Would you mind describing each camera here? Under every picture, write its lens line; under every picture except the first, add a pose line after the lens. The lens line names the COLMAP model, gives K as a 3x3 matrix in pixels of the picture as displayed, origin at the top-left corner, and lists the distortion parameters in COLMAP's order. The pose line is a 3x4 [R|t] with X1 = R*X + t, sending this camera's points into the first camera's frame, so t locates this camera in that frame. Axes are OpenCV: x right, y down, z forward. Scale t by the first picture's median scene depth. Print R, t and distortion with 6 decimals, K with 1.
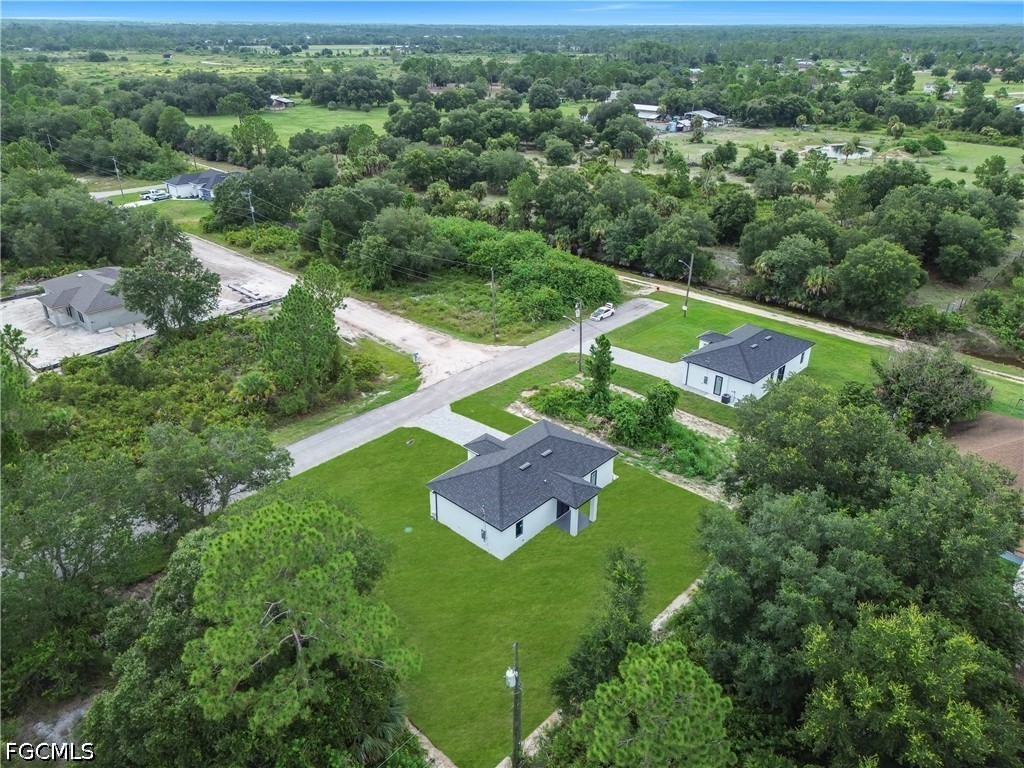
lens RADIAL K [[720.1, 0, 512.0], [0, 720.1, 384.0], [0, 0, 1]] dist [0.066743, -0.056949]
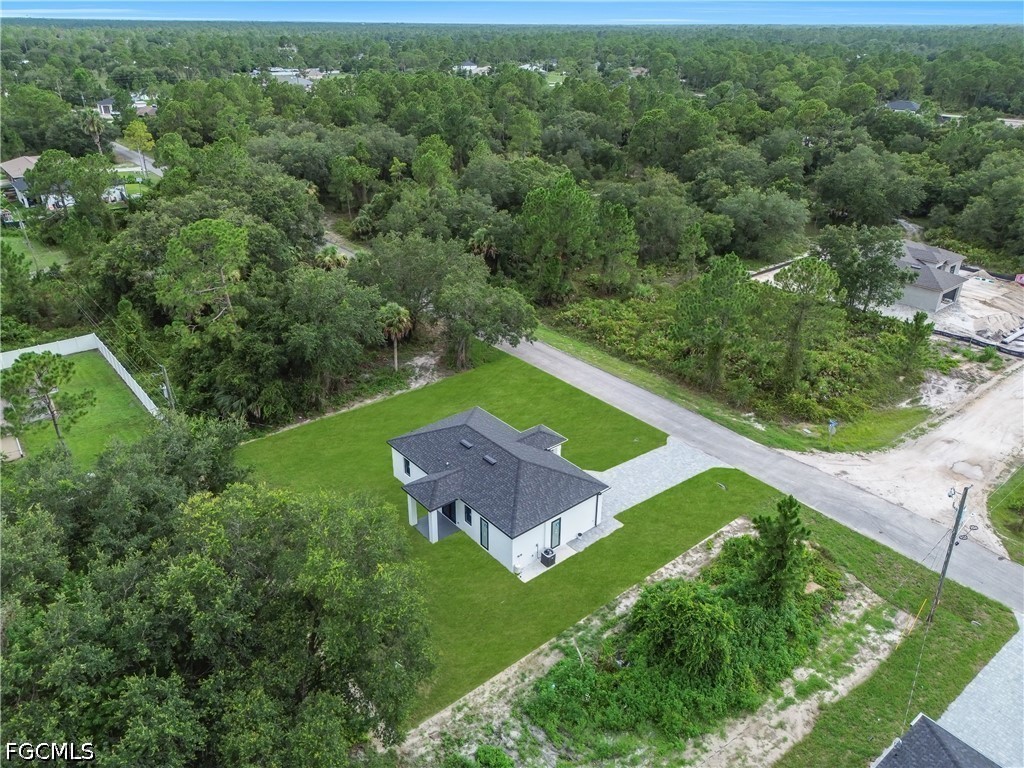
lens RADIAL K [[720.1, 0, 512.0], [0, 720.1, 384.0], [0, 0, 1]] dist [0.066743, -0.056949]
pose [[-0.129440, 0.436543, -0.890323, 0.529093], [-0.448195, 0.775166, 0.445240, -0.249368], [0.884515, 0.456670, 0.095319, 0.647013]]
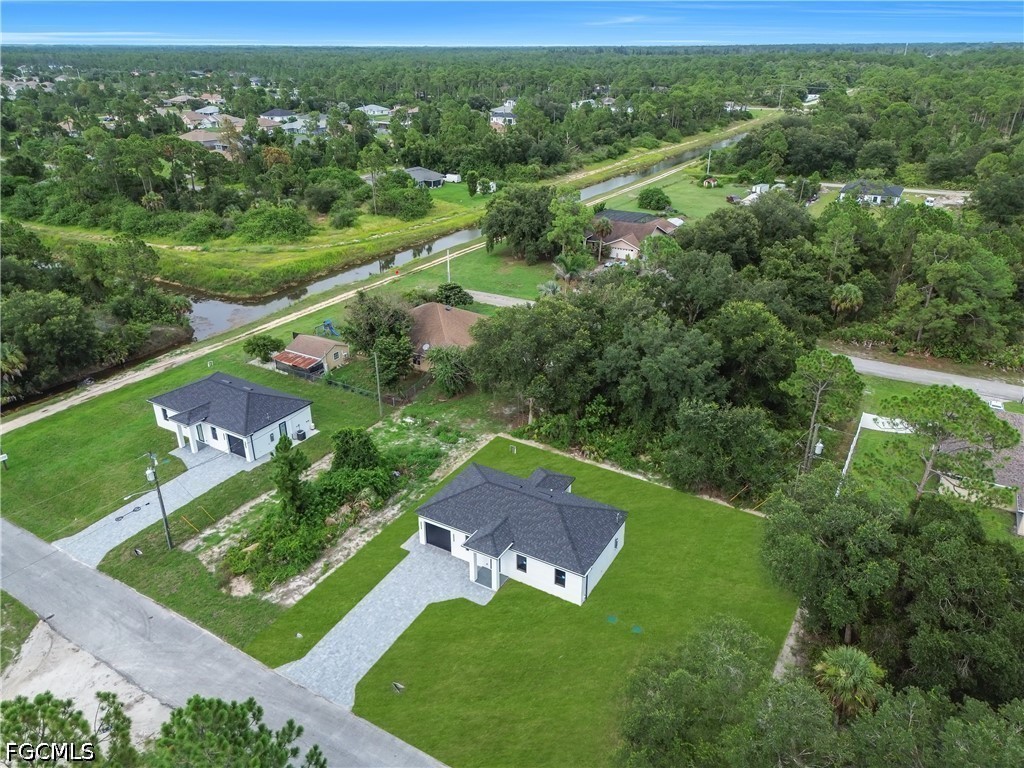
lens RADIAL K [[720.1, 0, 512.0], [0, 720.1, 384.0], [0, 0, 1]] dist [0.066743, -0.056949]
pose [[-0.213635, -0.418200, 0.882875, -0.532240], [0.437645, 0.767009, 0.469216, -0.329877], [-0.873400, 0.486627, 0.019164, 0.657417]]
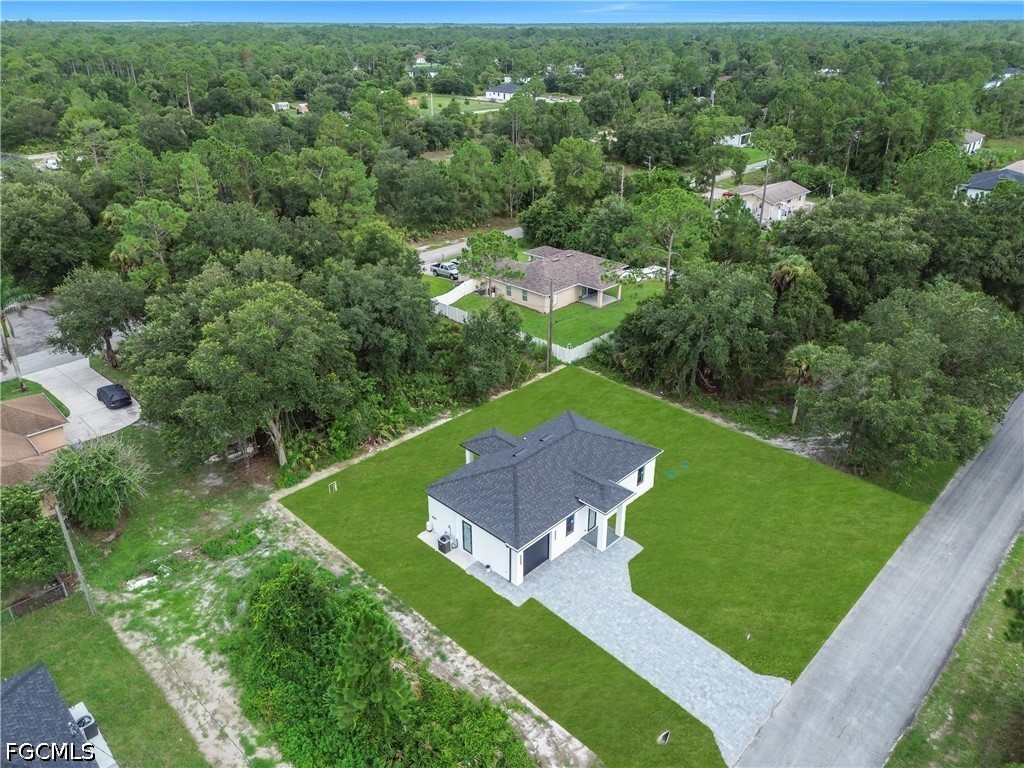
lens RADIAL K [[720.1, 0, 512.0], [0, 720.1, 384.0], [0, 0, 1]] dist [0.066743, -0.056949]
pose [[-0.999778, -0.012975, 0.016606, 0.032737], [0.005432, 0.602683, 0.797962, -0.421016], [-0.020362, 0.797875, -0.602479, 1.016952]]
